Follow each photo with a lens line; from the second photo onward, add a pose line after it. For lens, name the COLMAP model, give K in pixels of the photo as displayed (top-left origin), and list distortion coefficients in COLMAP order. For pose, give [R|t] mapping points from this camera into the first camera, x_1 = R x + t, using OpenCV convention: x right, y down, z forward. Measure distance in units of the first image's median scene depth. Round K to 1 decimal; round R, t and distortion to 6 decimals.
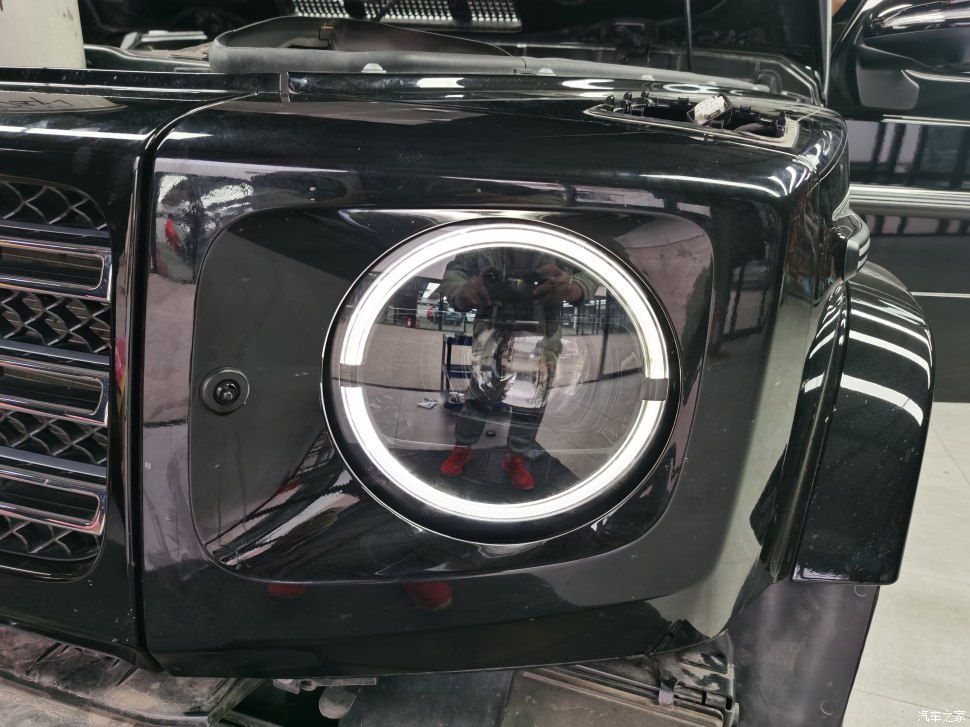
lens RADIAL K [[757.7, 0, 485.0], [0, 757.7, 363.5], [0, 0, 1]] dist [-0.000526, -0.008224]
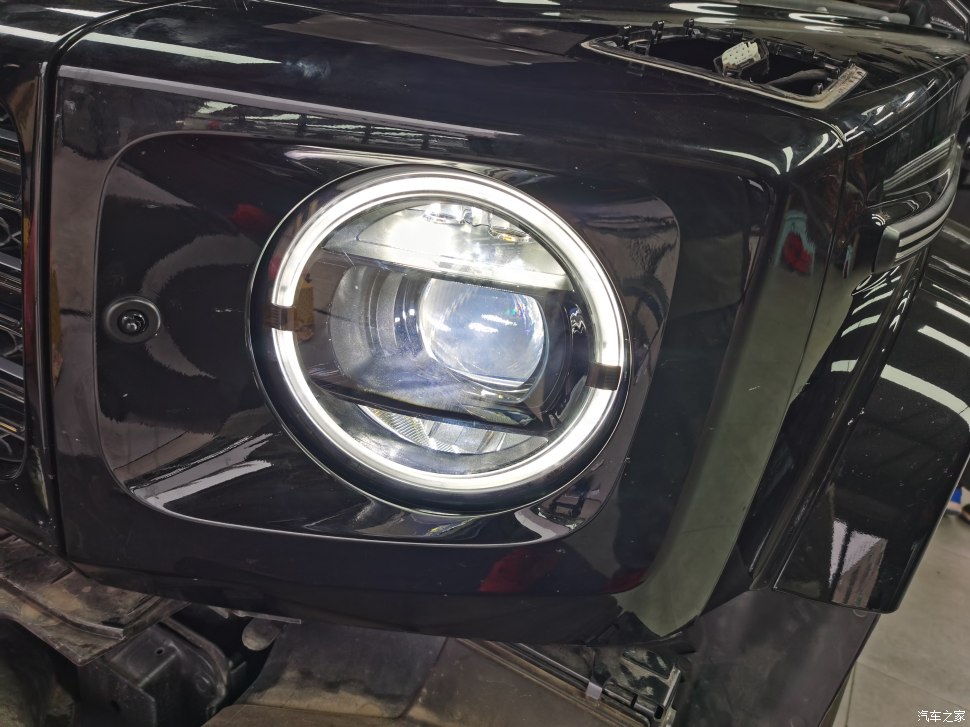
lens RADIAL K [[751.8, 0, 485.0], [0, 751.8, 363.5], [0, 0, 1]] dist [0.007183, 0.001158]
pose [[0.981091, 0.137940, -0.135767, 0.191253], [-0.121039, 0.984650, 0.125752, -0.070356], [0.151029, -0.106941, 0.982728, 0.106780]]
